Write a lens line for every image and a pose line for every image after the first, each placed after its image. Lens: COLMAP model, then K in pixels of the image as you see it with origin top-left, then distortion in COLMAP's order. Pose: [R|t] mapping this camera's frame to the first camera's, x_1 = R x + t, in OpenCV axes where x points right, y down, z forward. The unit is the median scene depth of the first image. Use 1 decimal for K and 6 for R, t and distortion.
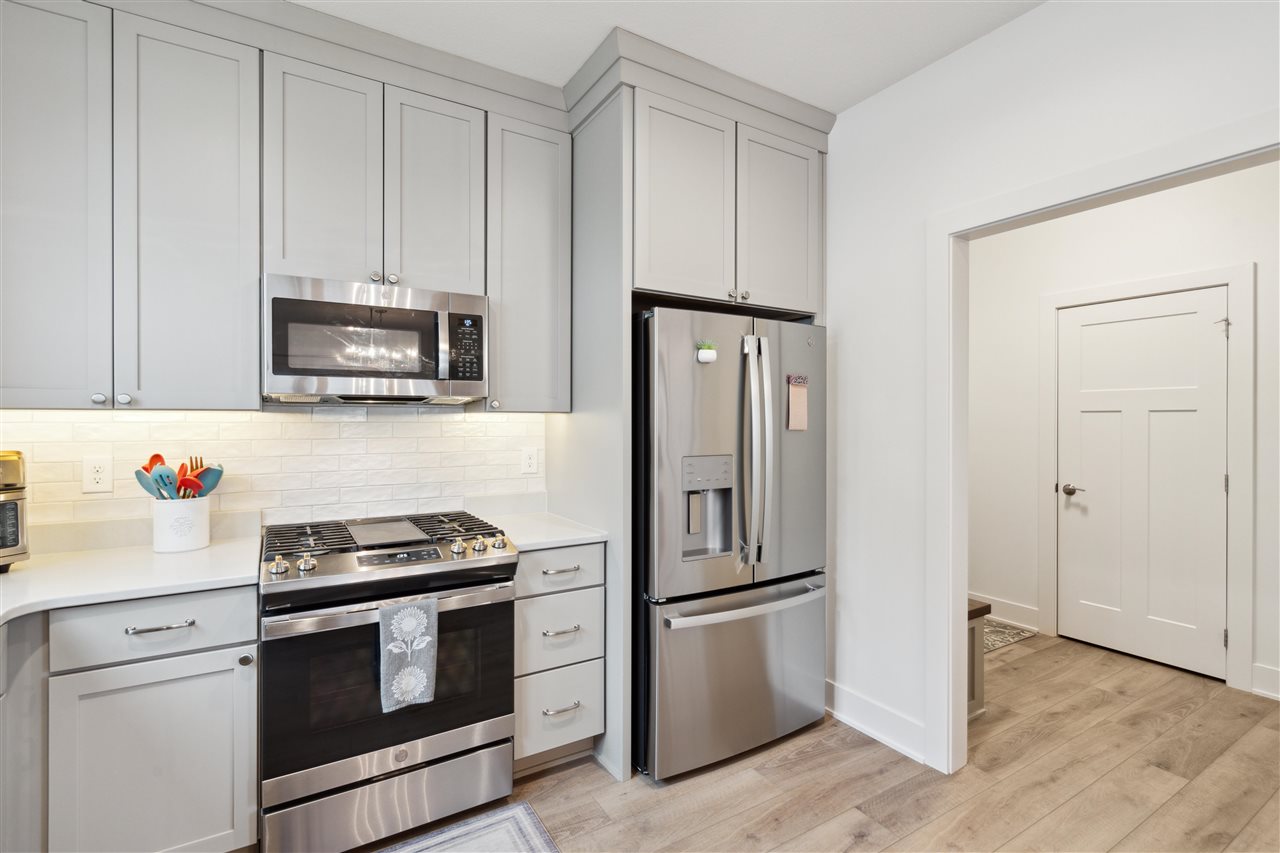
lens RADIAL K [[587.0, 0, 632.0], [0, 587.0, 422.4], [0, 0, 1]] dist [-0.006196, 0.002451]
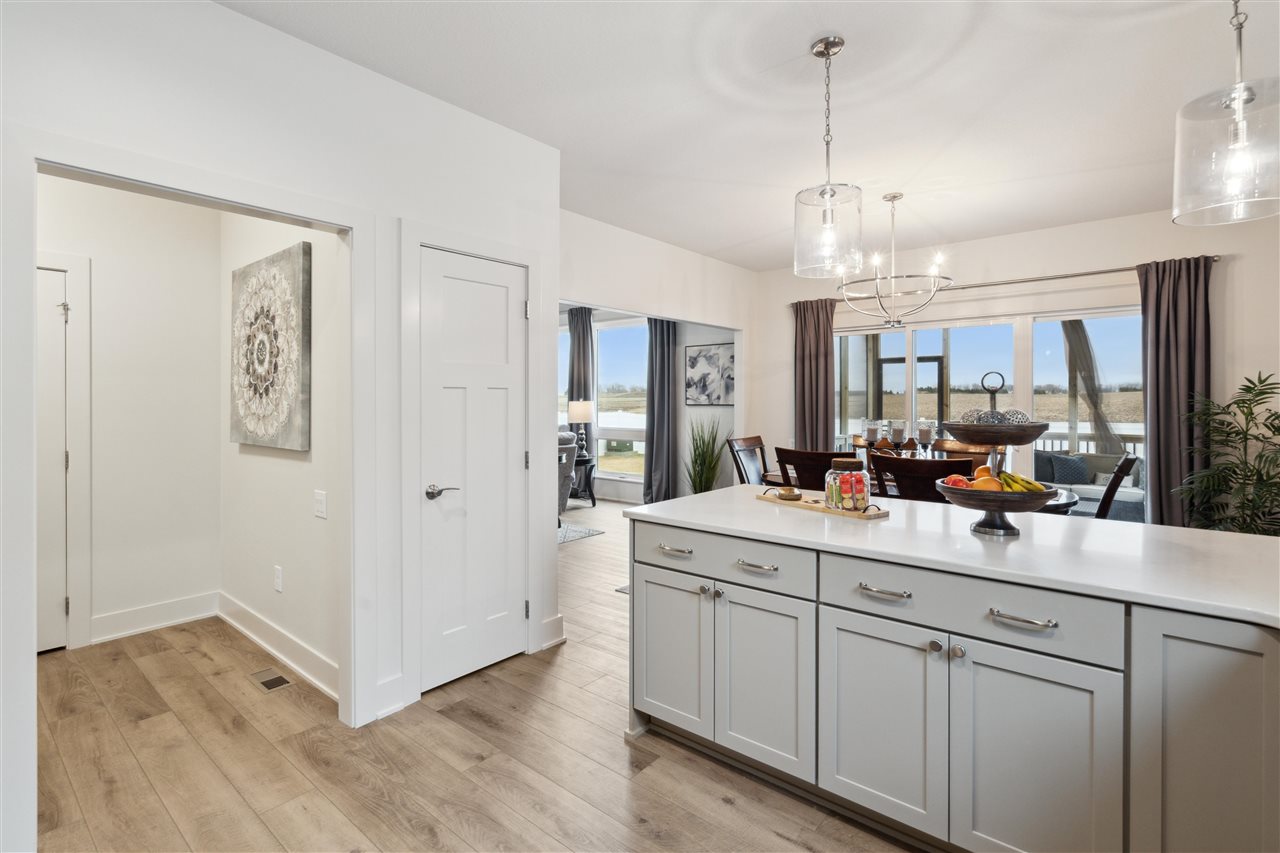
lens RADIAL K [[587.0, 0, 637.9], [0, 587.0, 411.7], [0, 0, 1]] dist [-0.006196, 0.002451]
pose [[-0.334854, -0.016860, 0.942119, -0.455702], [0.005983, 0.999782, 0.020018, 0.003760], [-0.942251, 0.012340, -0.334680, 0.534631]]
